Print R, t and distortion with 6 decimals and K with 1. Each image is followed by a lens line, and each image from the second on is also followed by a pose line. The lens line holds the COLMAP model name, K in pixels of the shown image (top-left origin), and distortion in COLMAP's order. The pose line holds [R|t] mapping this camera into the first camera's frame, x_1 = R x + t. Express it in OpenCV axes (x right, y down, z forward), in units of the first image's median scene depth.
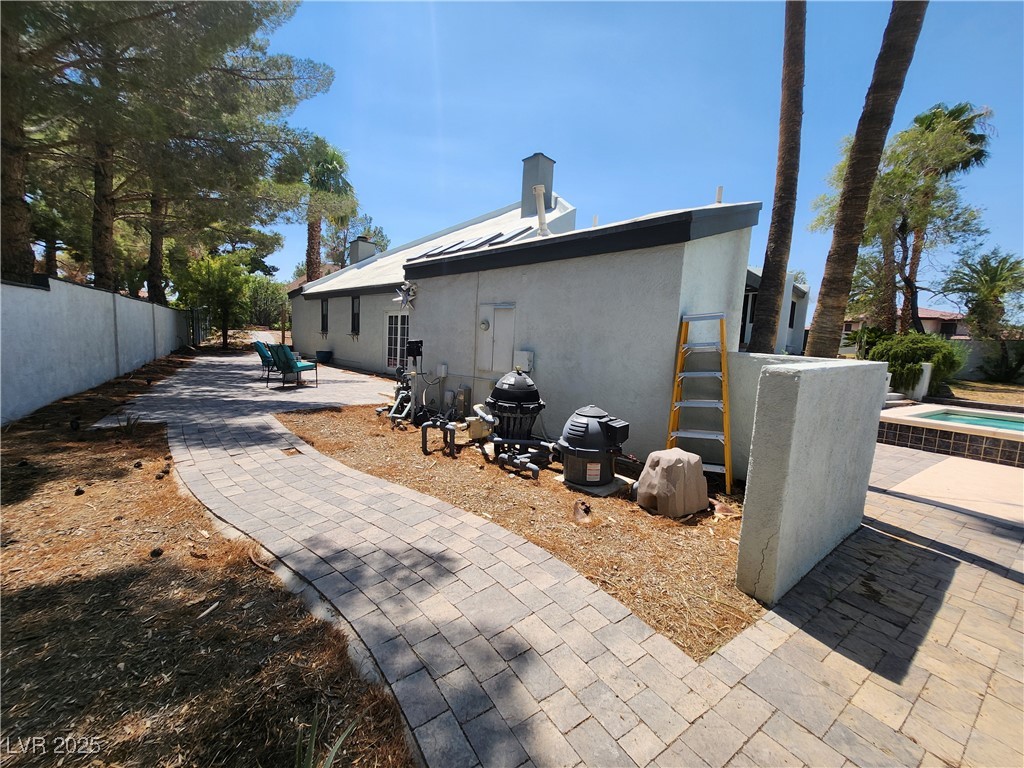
lens RADIAL K [[405.0, 0, 518.0], [0, 405.0, 385.2], [0, 0, 1]] dist [0.001156, 0.002291]
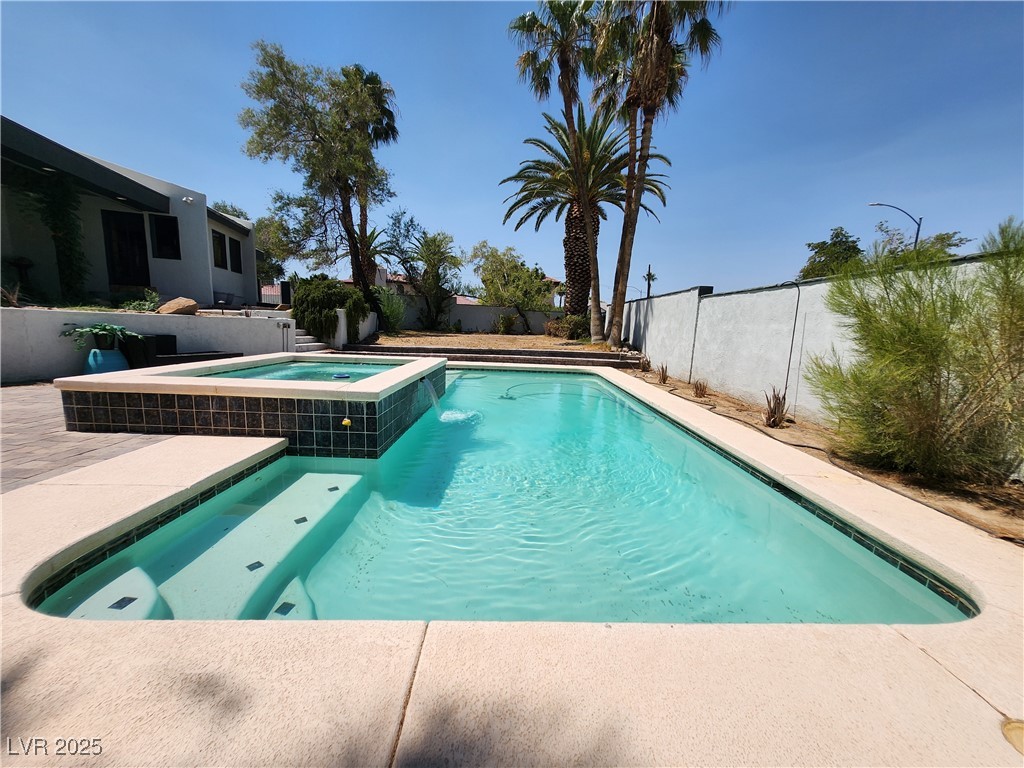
lens RADIAL K [[405.0, 0, 519.3], [0, 405.0, 382.8], [0, 0, 1]] dist [0.001156, 0.002291]
pose [[0.538849, -0.149384, 0.829052, 0.382765], [0.080424, 0.988779, 0.125892, 0.028624], [-0.838555, -0.001161, 0.544816, 0.115735]]
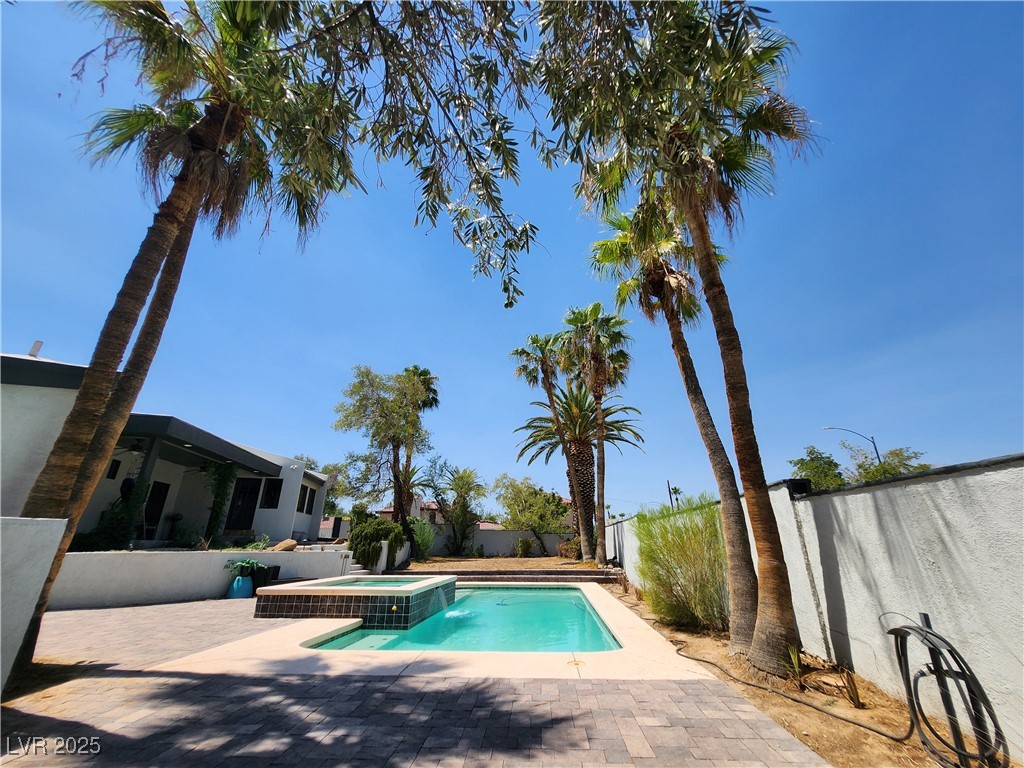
lens RADIAL K [[405.0, 0, 516.9], [0, 405.0, 385.3], [0, 0, 1]] dist [0.001156, 0.002291]
pose [[0.609504, 0.245039, 0.753963, 0.177987], [0.116712, 0.912937, -0.391056, 0.039962], [-0.784145, 0.326347, 0.527839, -0.127545]]
